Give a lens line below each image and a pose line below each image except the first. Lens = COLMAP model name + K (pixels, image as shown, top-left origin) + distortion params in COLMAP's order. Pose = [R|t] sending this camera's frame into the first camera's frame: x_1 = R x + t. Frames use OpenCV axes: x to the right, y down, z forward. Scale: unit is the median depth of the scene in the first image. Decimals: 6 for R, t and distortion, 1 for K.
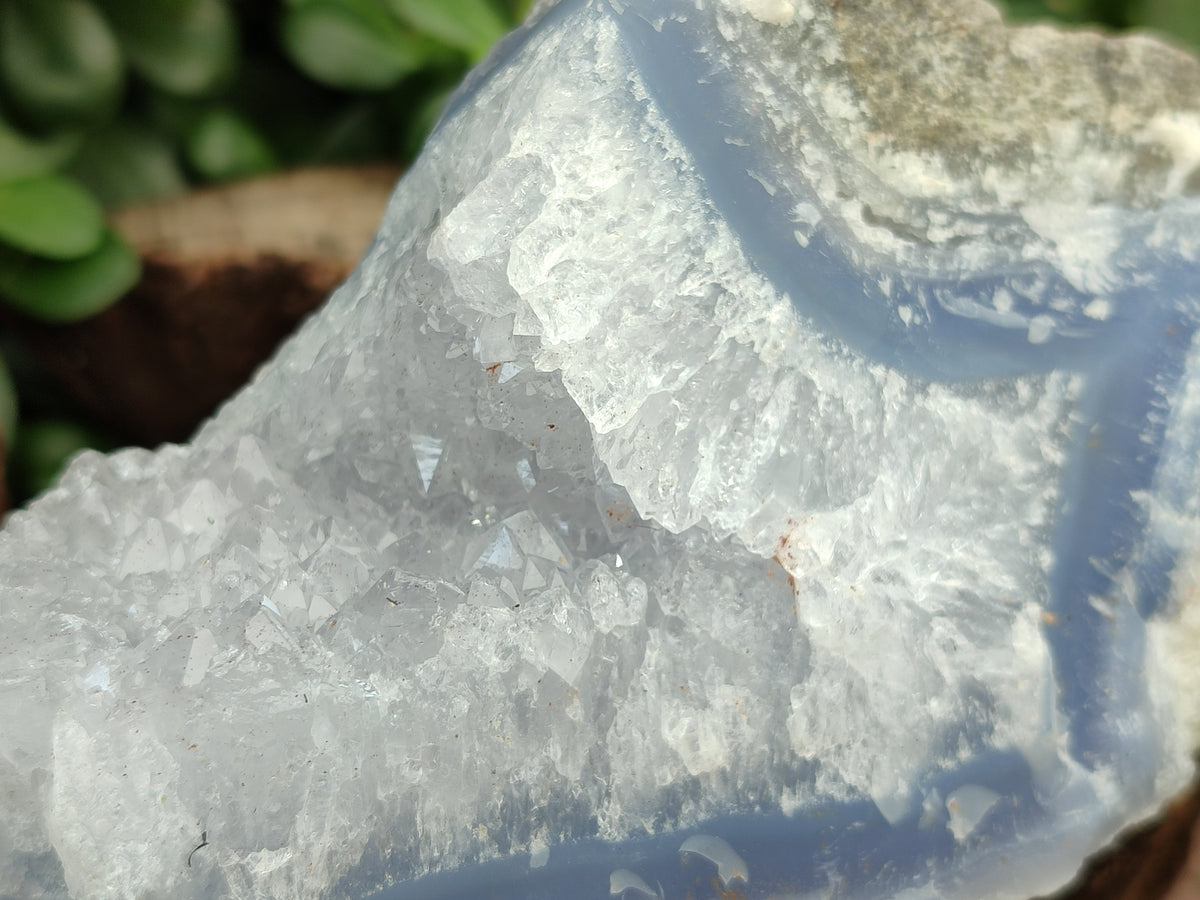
lens RADIAL K [[1875.8, 0, 600.0], [0, 1875.8, 450.0], [0, 0, 1]] dist [0.285741, -2.260421]
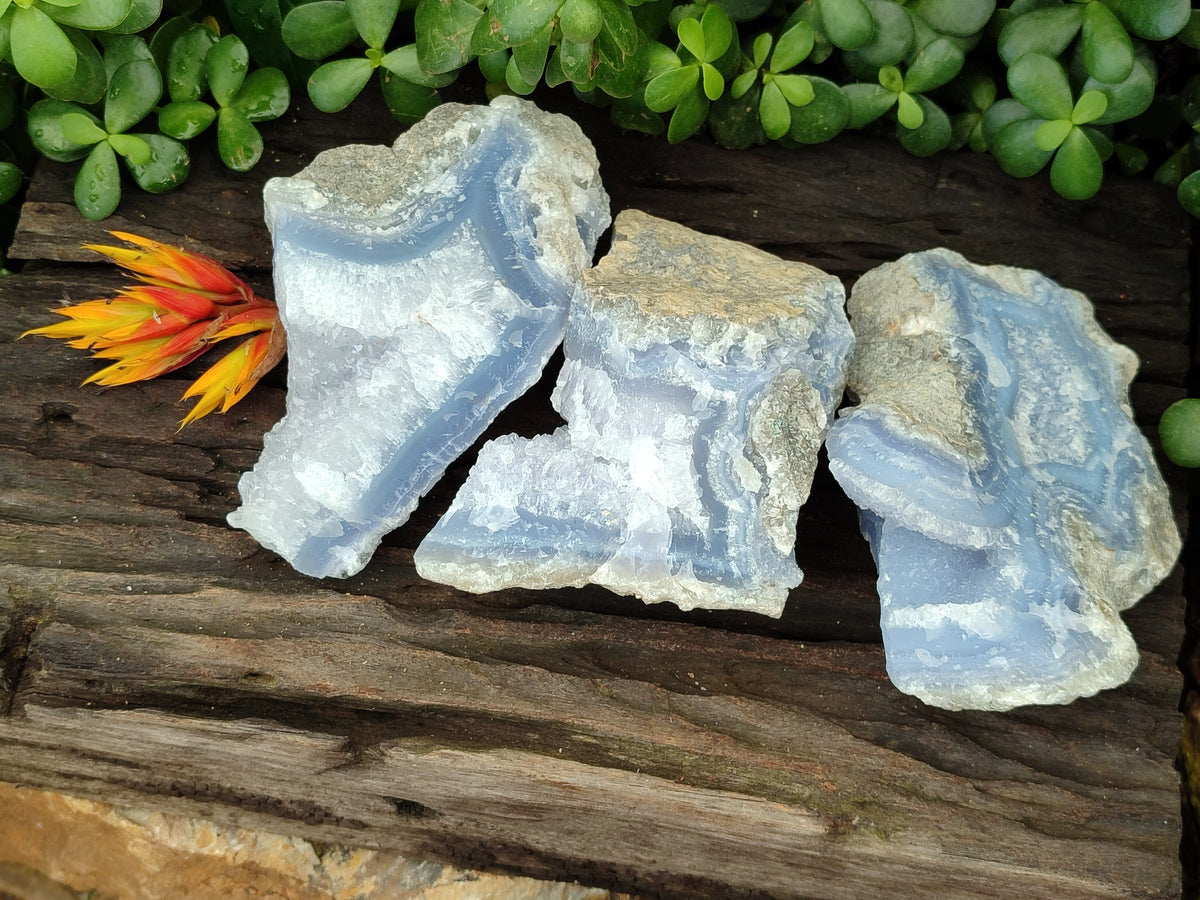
lens RADIAL K [[1792.3, 0, 600.0], [0, 1792.3, 450.0], [0, 0, 1]] dist [0.328988, -1.921587]
pose [[0.739630, -0.665529, -0.100092, 0.508459], [0.666782, 0.744824, -0.025275, 0.534243], [0.091372, -0.048045, 0.994657, -2.300247]]
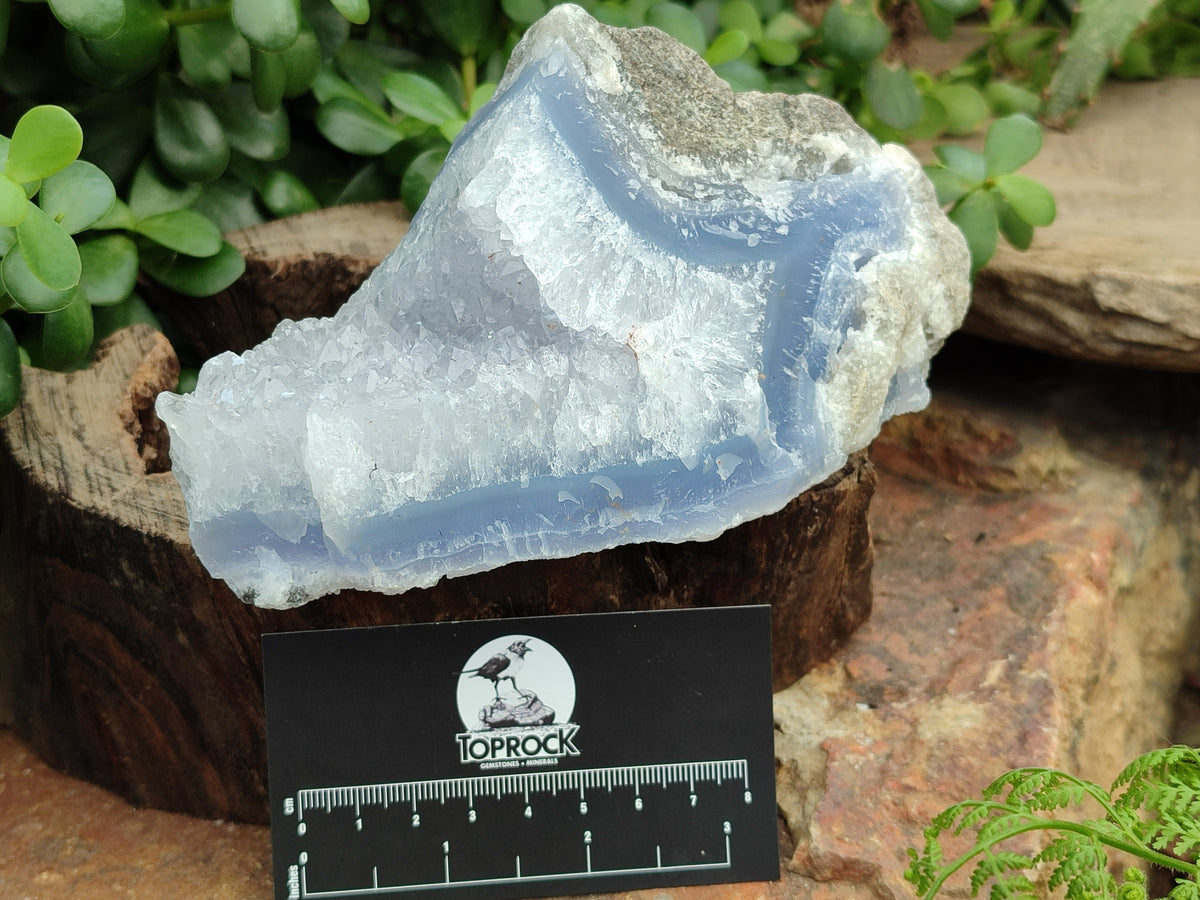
lens RADIAL K [[1792.3, 0, 600.0], [0, 1792.3, 450.0], [0, 0, 1]] dist [0.328988, -1.921587]
pose [[0.997034, -0.052708, 0.056079, -0.055916], [0.055248, 0.997469, -0.044749, 0.257924], [-0.053578, 0.047715, 0.997423, -0.984666]]
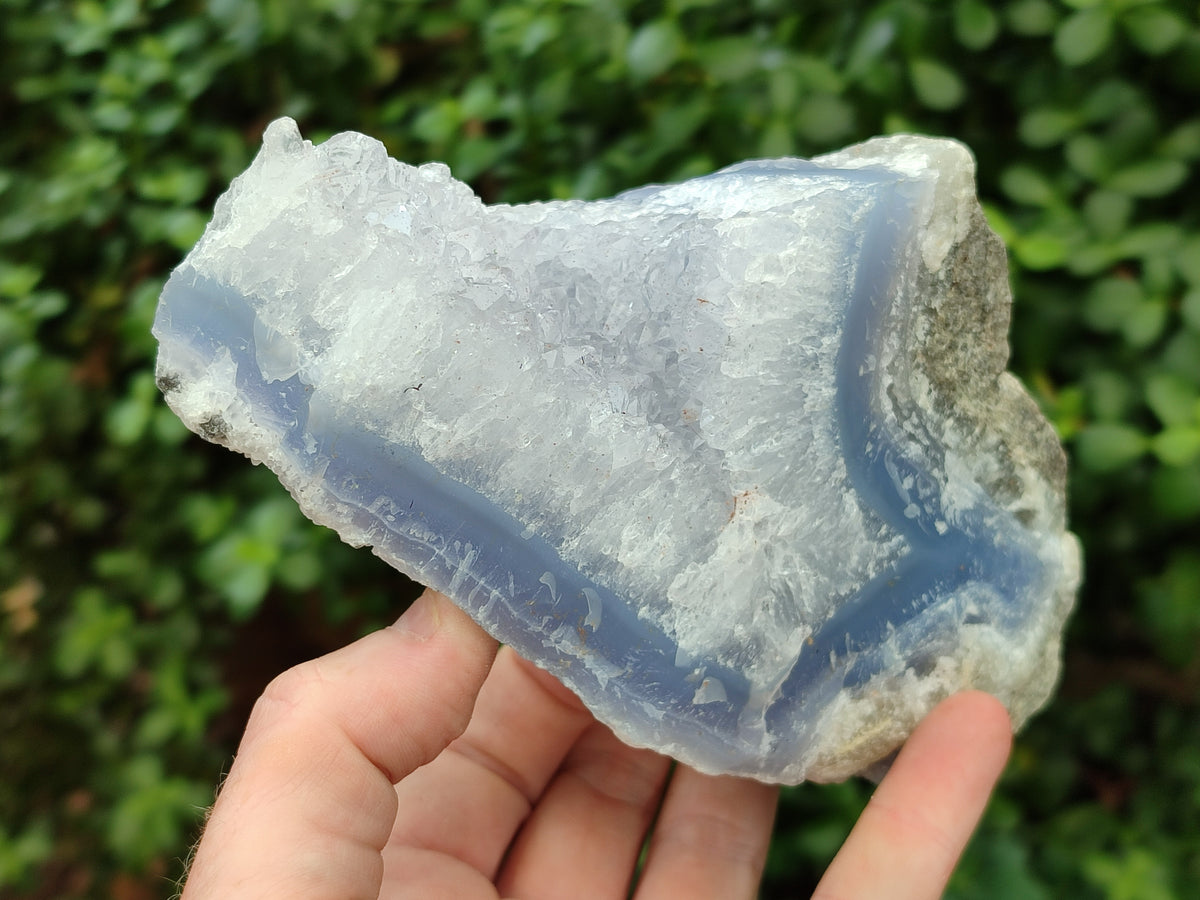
lens RADIAL K [[1792.3, 0, 600.0], [0, 1792.3, 450.0], [0, 0, 1]] dist [0.328988, -1.921587]
pose [[0.725728, 0.672329, 0.145917, -0.252150], [-0.659646, 0.740250, -0.129991, 0.306197], [-0.195411, -0.001915, 0.980719, -0.541700]]
